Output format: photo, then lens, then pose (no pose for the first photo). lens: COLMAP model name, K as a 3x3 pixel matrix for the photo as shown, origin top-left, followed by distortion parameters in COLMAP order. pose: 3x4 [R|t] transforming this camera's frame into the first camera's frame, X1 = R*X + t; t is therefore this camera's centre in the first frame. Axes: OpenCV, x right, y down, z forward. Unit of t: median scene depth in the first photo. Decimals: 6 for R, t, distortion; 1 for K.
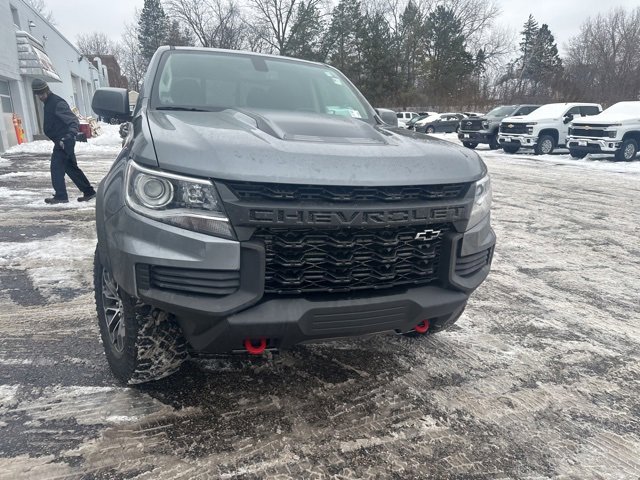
lens RADIAL K [[452.2, 0, 321.1], [0, 452.2, 239.1], [0, 0, 1]] dist [0.021402, -0.026970]
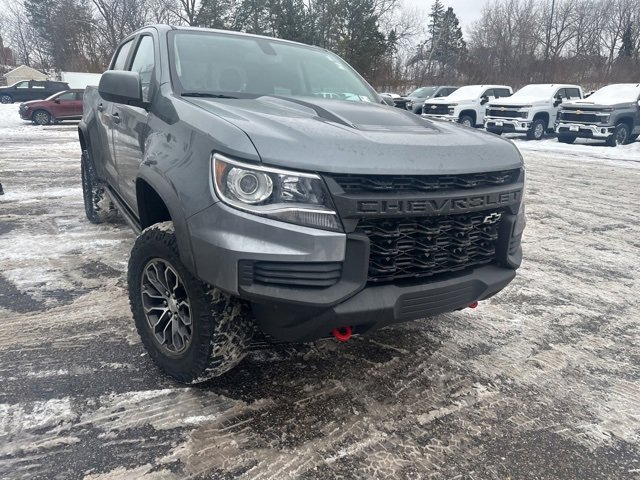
lens RADIAL K [[452.2, 0, 322.9], [0, 452.2, 242.7], [0, 0, 1]] dist [0.021402, -0.026970]
pose [[0.982866, -0.050652, 0.177226, -0.265493], [0.041759, 0.997691, 0.053557, -0.020024], [-0.179529, -0.045238, 0.982712, 0.005902]]
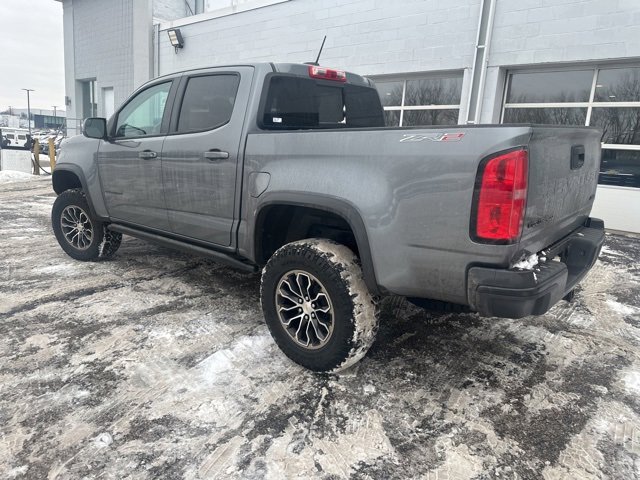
lens RADIAL K [[452.2, 0, 323.6], [0, 452.2, 234.5], [0, 0, 1]] dist [0.021402, -0.026970]
pose [[-0.881122, 0.042415, -0.470984, 0.258305], [-0.174594, 0.896423, 0.407362, -0.818248], [0.439479, 0.441166, -0.782452, 3.151063]]
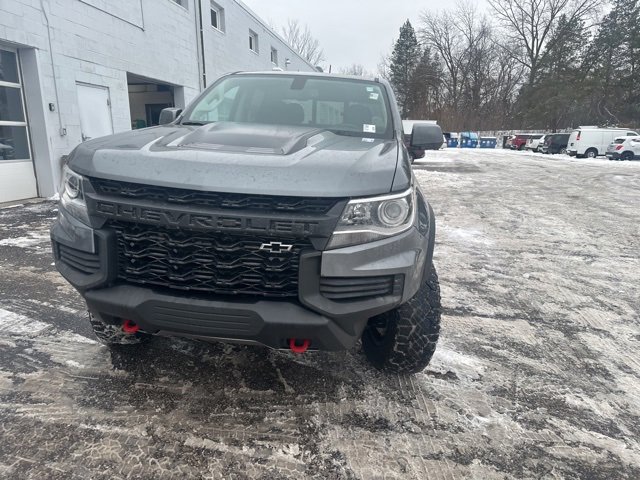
lens RADIAL K [[452.2, 0, 322.3], [0, 452.2, 238.1], [0, 0, 1]] dist [0.021402, -0.026970]
pose [[0.870911, 0.109964, -0.478979, 0.585084], [-0.133185, 0.990983, -0.014656, -0.021070], [0.473049, 0.076557, 0.877704, 0.150288]]
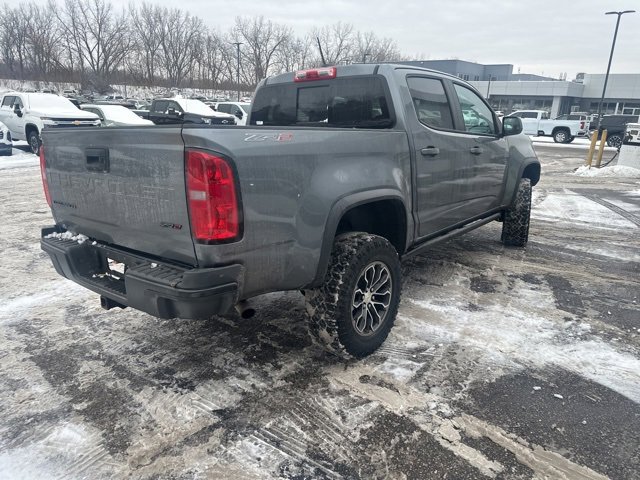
lens RADIAL K [[452.2, 0, 323.1], [0, 452.2, 239.3], [0, 0, 1]] dist [0.021402, -0.026970]
pose [[-0.503682, -0.251958, 0.826331, -1.721868], [0.205095, 0.894301, 0.397696, -0.792676], [-0.839191, 0.369789, -0.398767, 2.602376]]
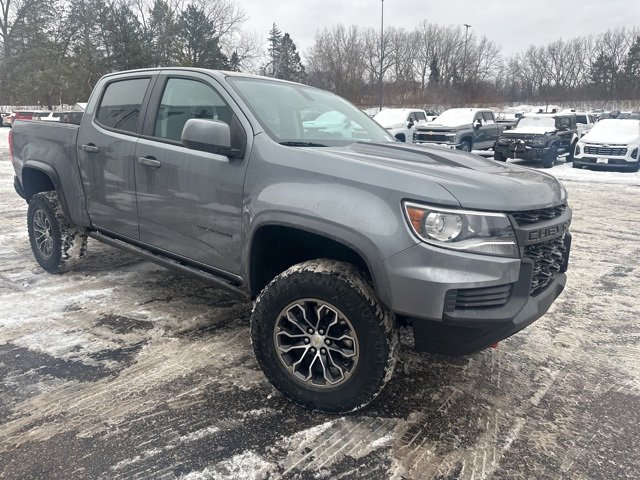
lens RADIAL K [[452.2, 0, 322.1], [0, 452.2, 239.9], [0, 0, 1]] dist [0.021402, -0.026970]
pose [[0.869016, -0.127122, 0.478174, -0.810067], [0.125156, 0.991479, 0.036129, -0.103370], [-0.478692, 0.028449, 0.877522, 0.094020]]
